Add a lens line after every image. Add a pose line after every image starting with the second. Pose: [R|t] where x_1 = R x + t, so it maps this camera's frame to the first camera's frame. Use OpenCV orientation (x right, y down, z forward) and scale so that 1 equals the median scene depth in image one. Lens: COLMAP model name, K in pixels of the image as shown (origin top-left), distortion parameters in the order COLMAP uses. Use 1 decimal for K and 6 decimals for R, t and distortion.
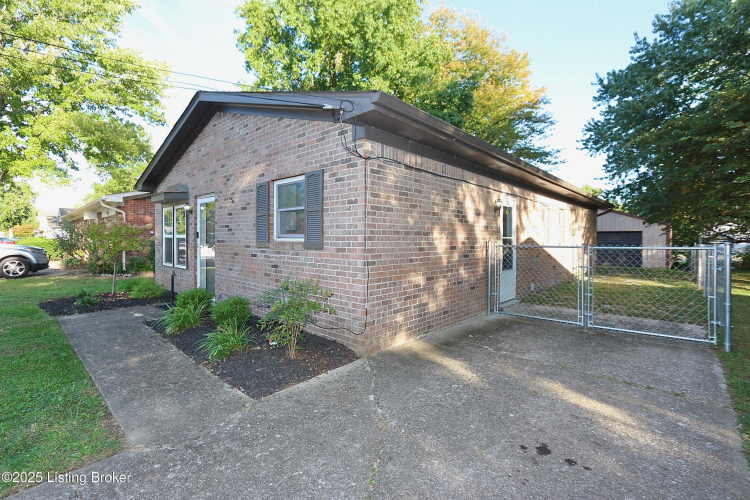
lens RADIAL K [[343.7, 0, 367.6], [0, 343.7, 238.7], [0, 0, 1]] dist [-0.014315, -0.000141]
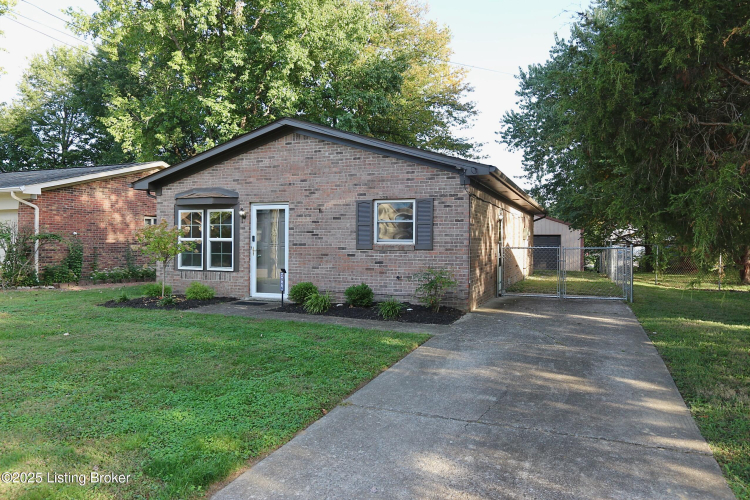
lens RADIAL K [[511.3, 0, 374.6], [0, 511.3, 239.4], [0, 0, 1]] dist [-0.008189, -0.001174]
pose [[0.935726, 0.003816, 0.352707, -0.202173], [-0.002566, 0.999989, -0.004011, -0.000824], [-0.352718, 0.002849, 0.935725, -0.182765]]
